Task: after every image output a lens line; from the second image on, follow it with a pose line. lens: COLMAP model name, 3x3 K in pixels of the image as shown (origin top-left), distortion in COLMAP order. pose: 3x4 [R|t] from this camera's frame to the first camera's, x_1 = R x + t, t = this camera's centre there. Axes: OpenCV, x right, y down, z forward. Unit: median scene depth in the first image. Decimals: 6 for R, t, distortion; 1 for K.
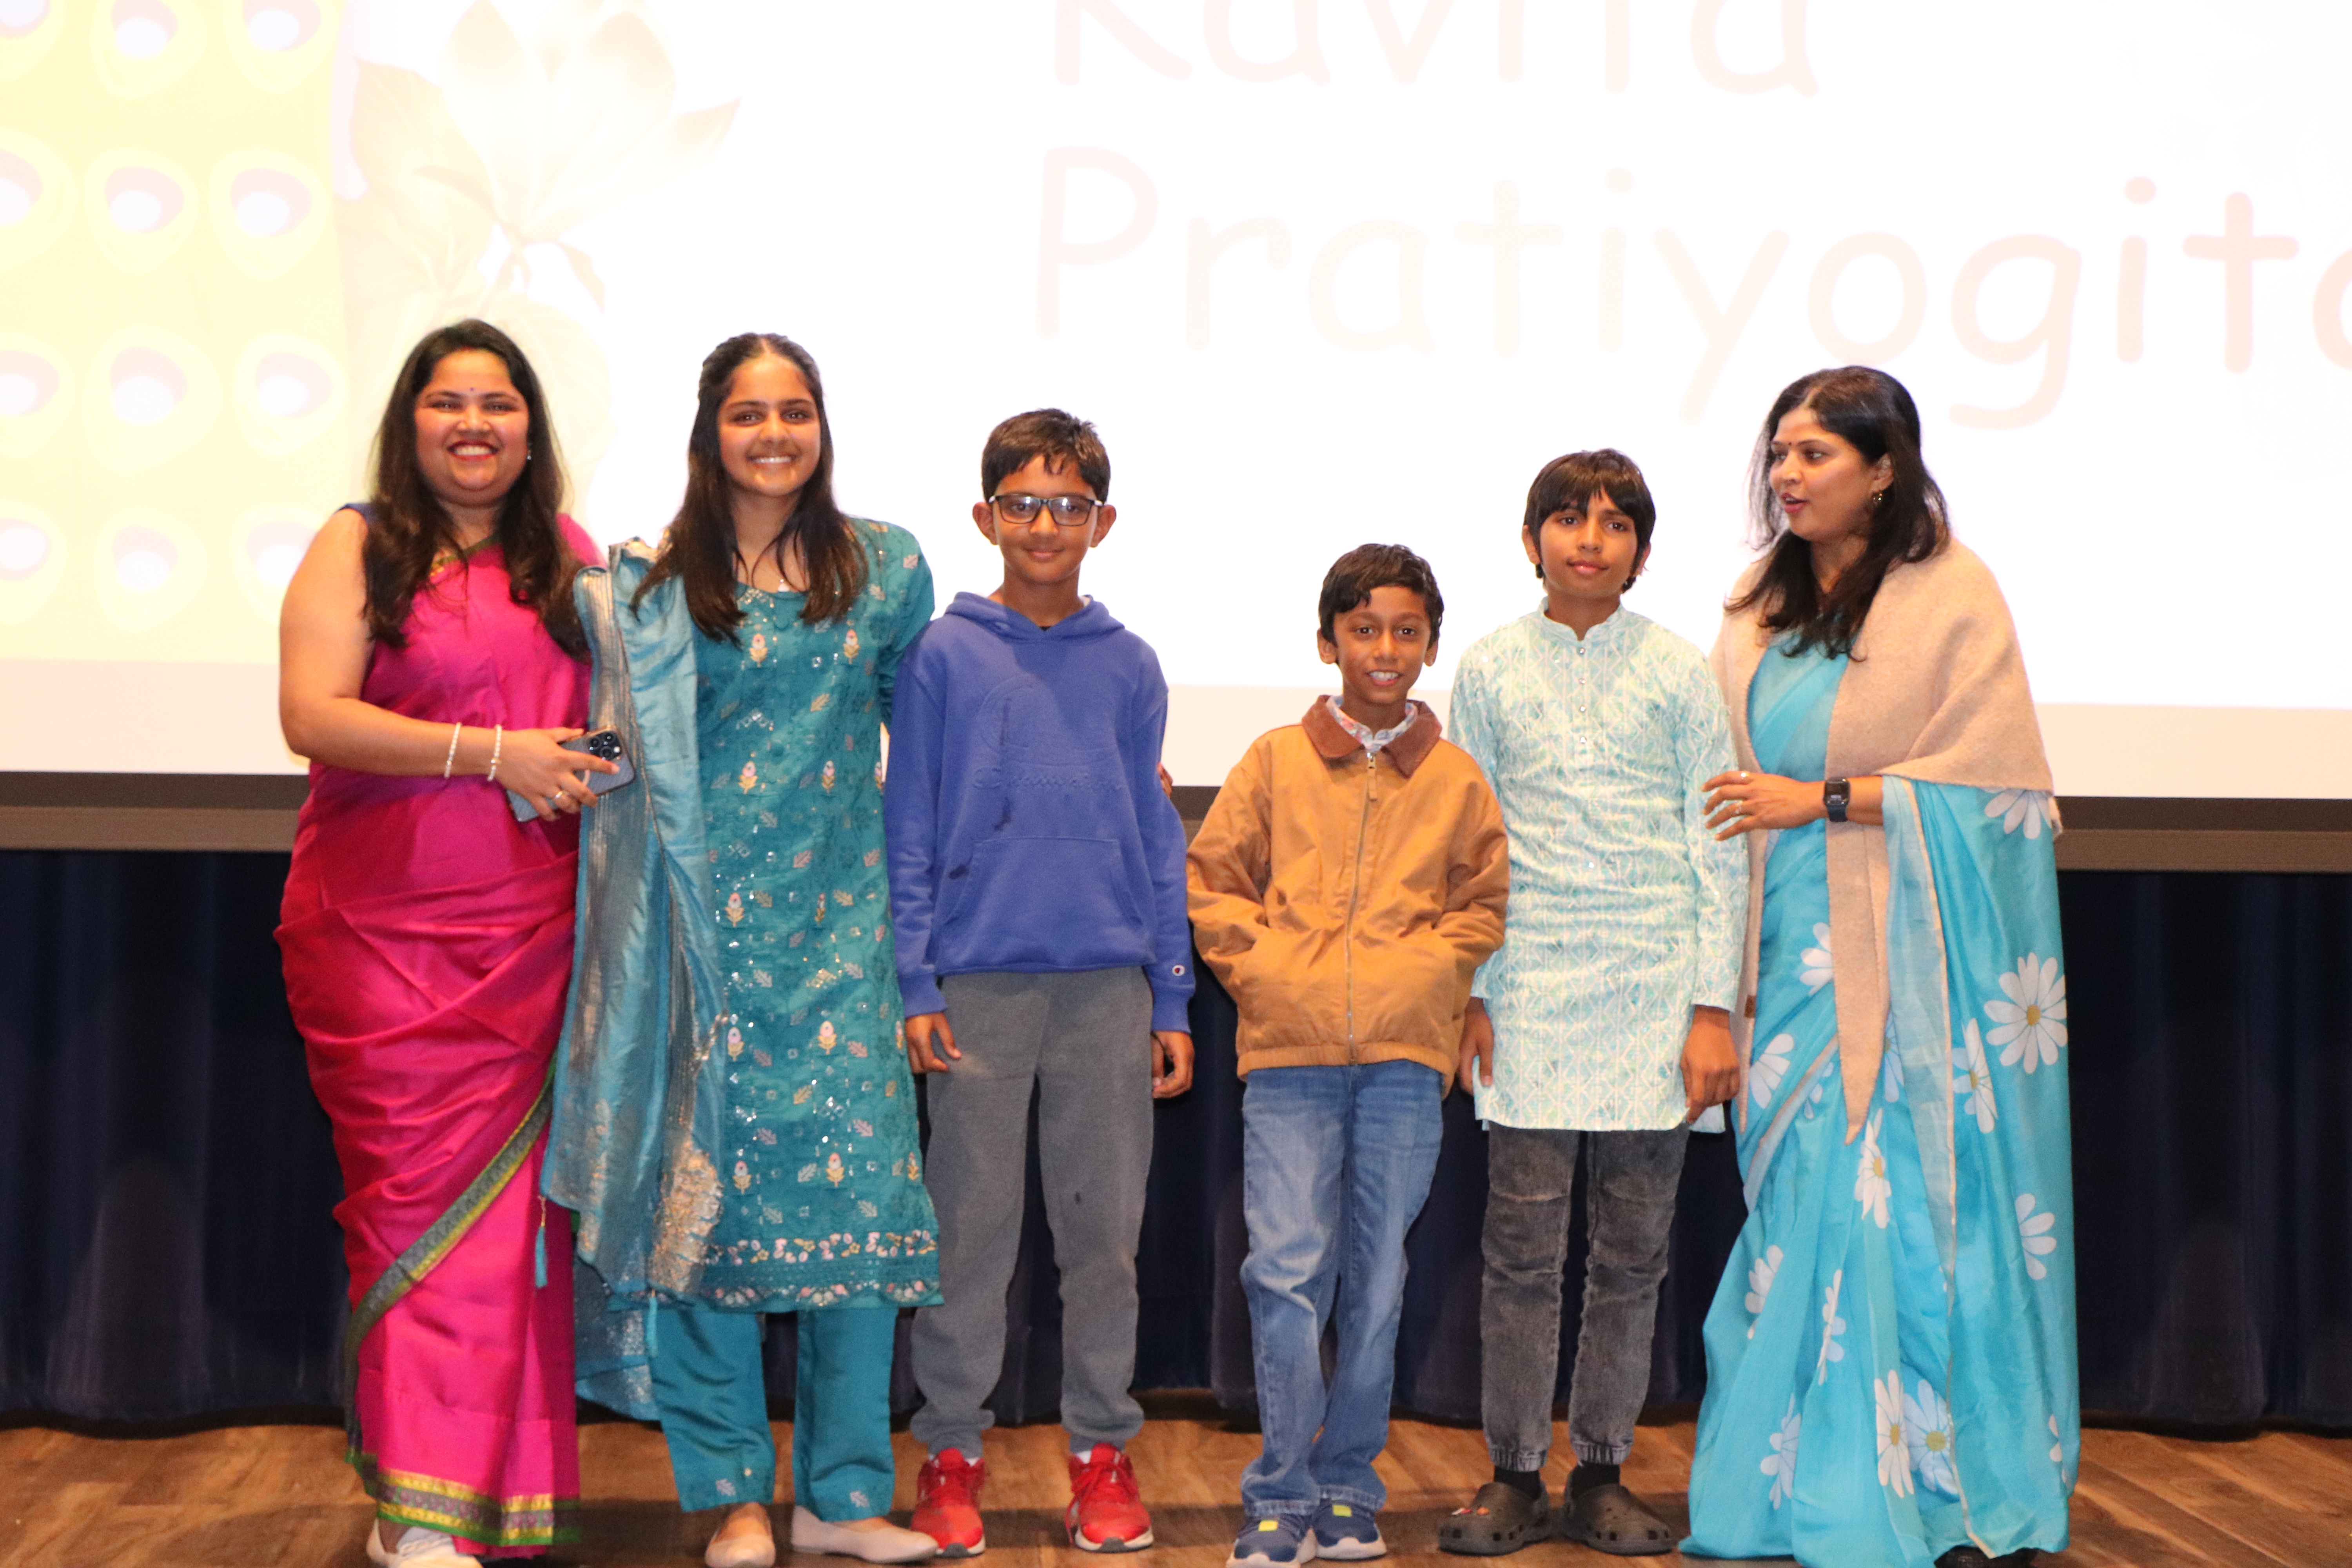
lens RADIAL K [[5613.8, 0, 1191.1], [0, 5613.8, 798.4], [0, 0, 1]] dist [-0.023045, 0.000000]
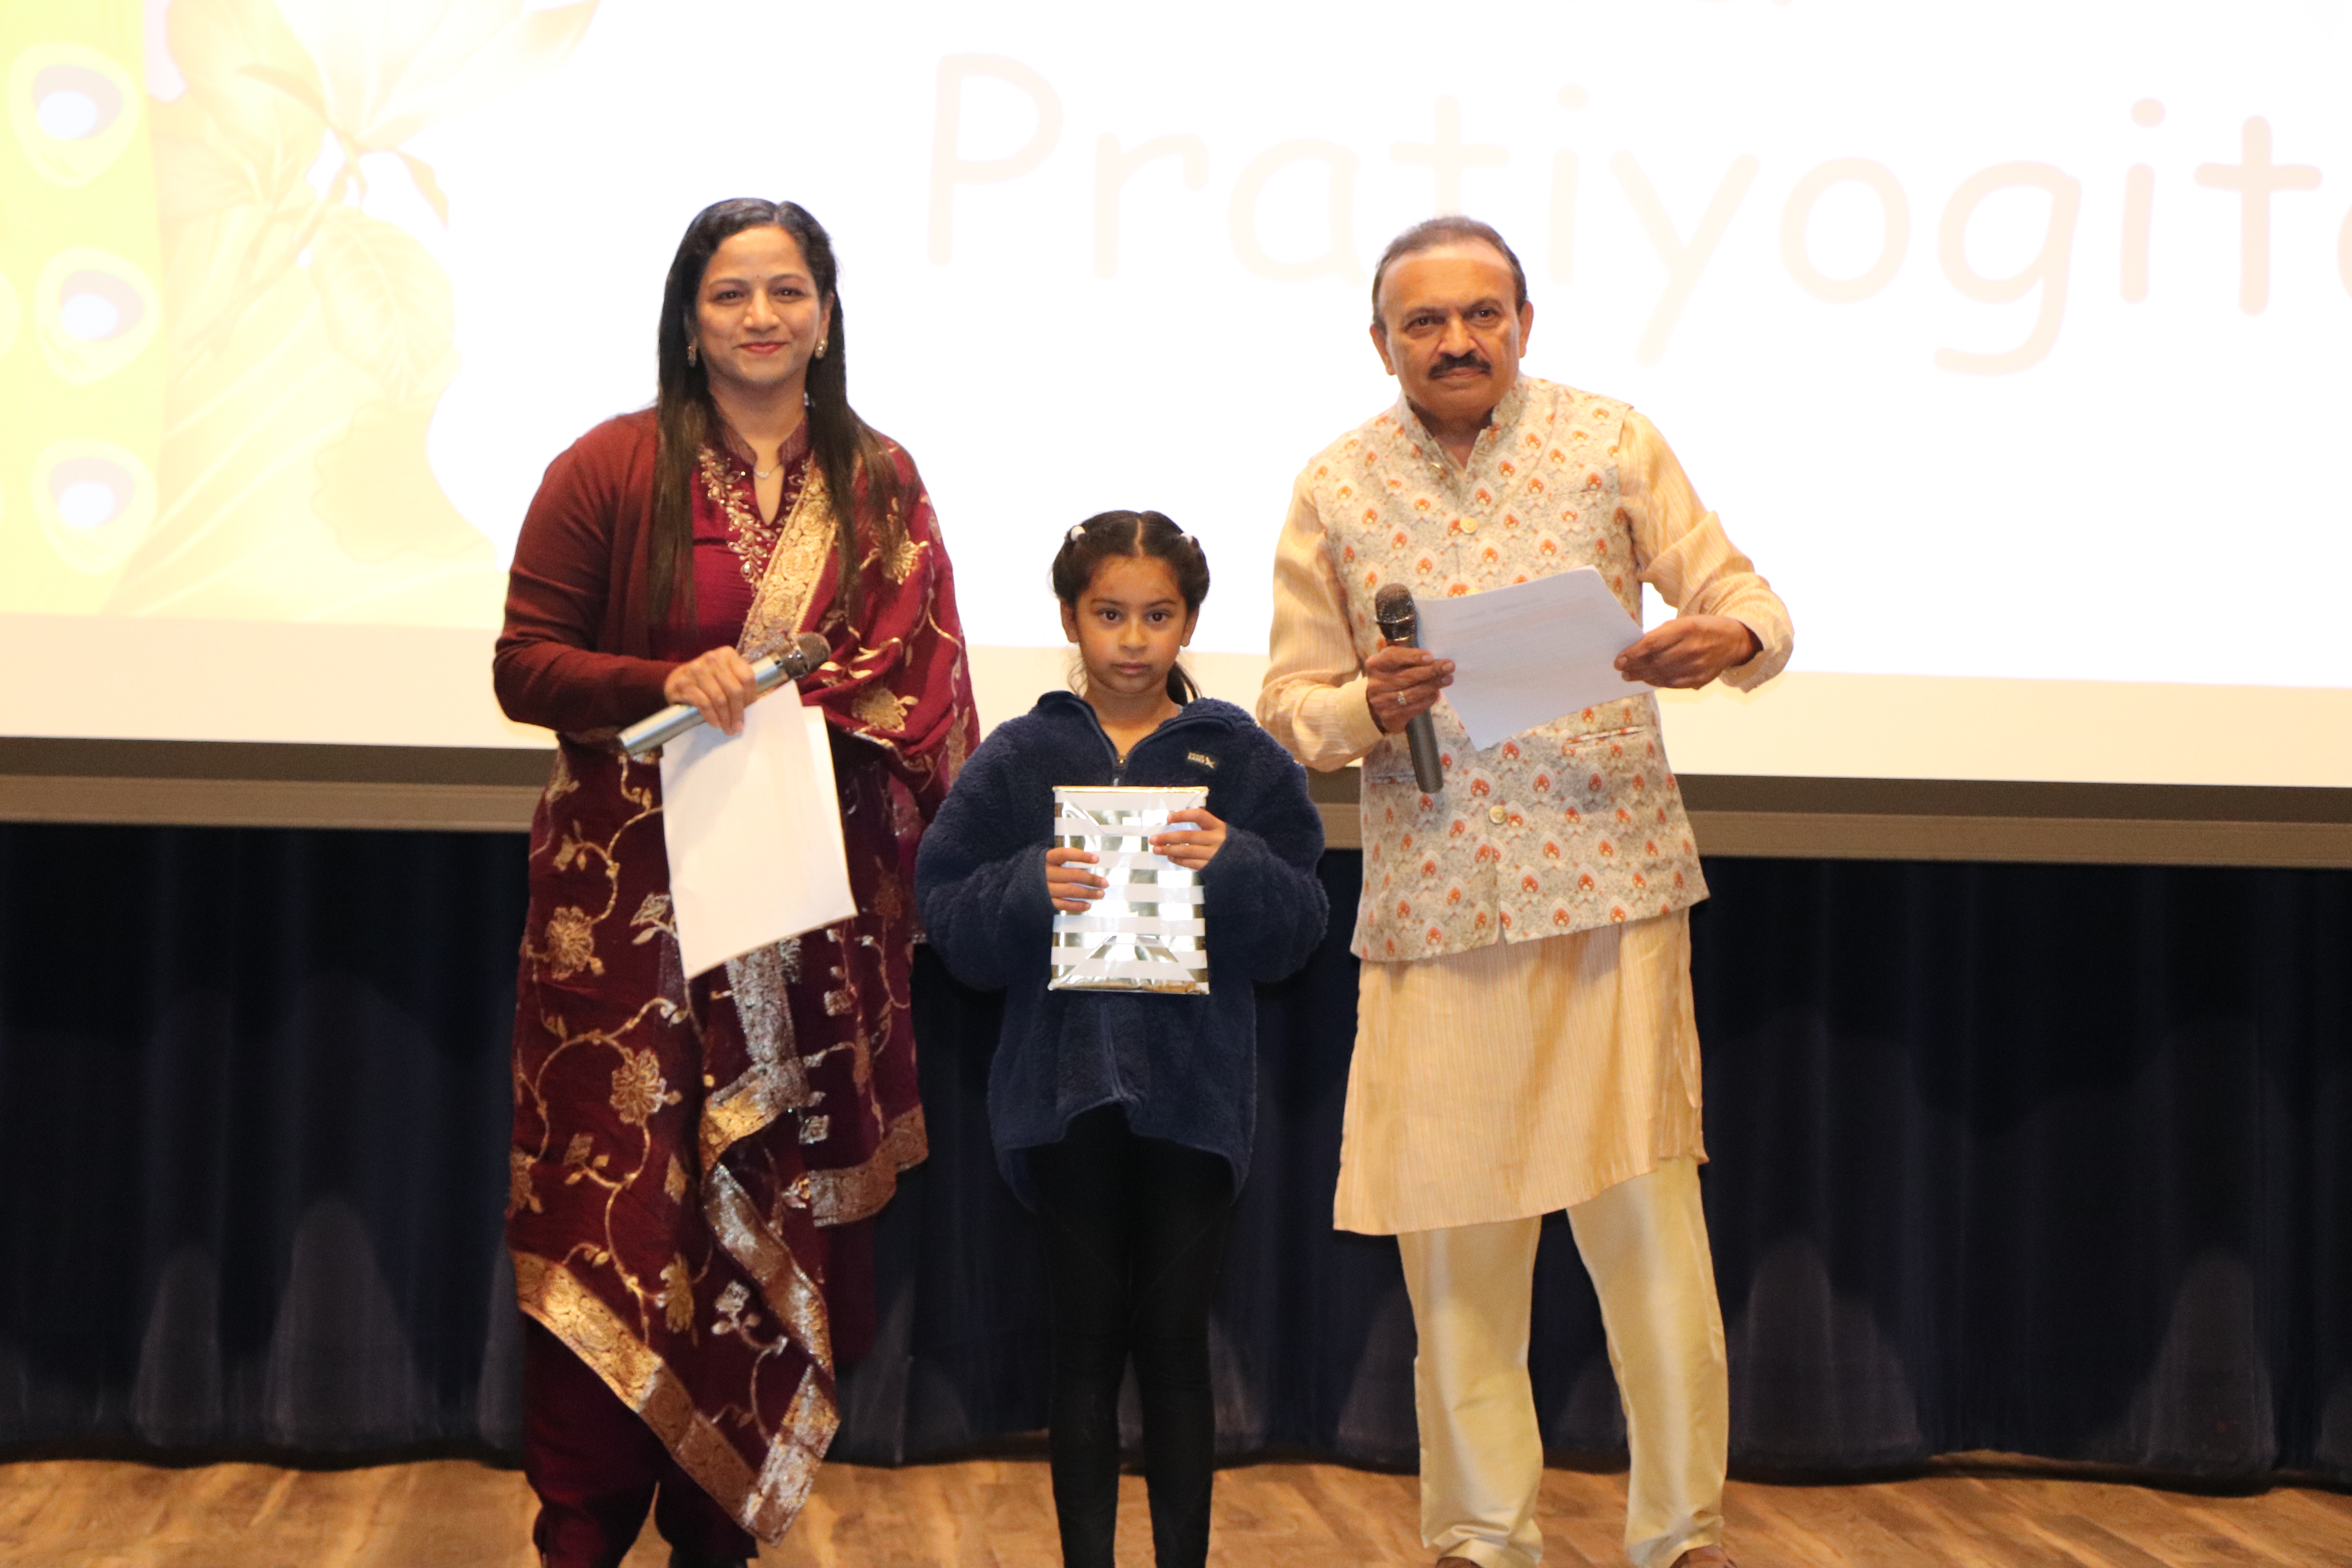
lens RADIAL K [[7228.4, 0, 1257.1], [0, 7228.4, 740.7], [0, 0, 1]] dist [0.197376, 0.000000]
pose [[0.999924, 0.008991, 0.008440, 0.016561], [-0.008957, 0.999952, -0.004067, -0.001020], [-0.008476, 0.003991, 0.999956, -0.170462]]
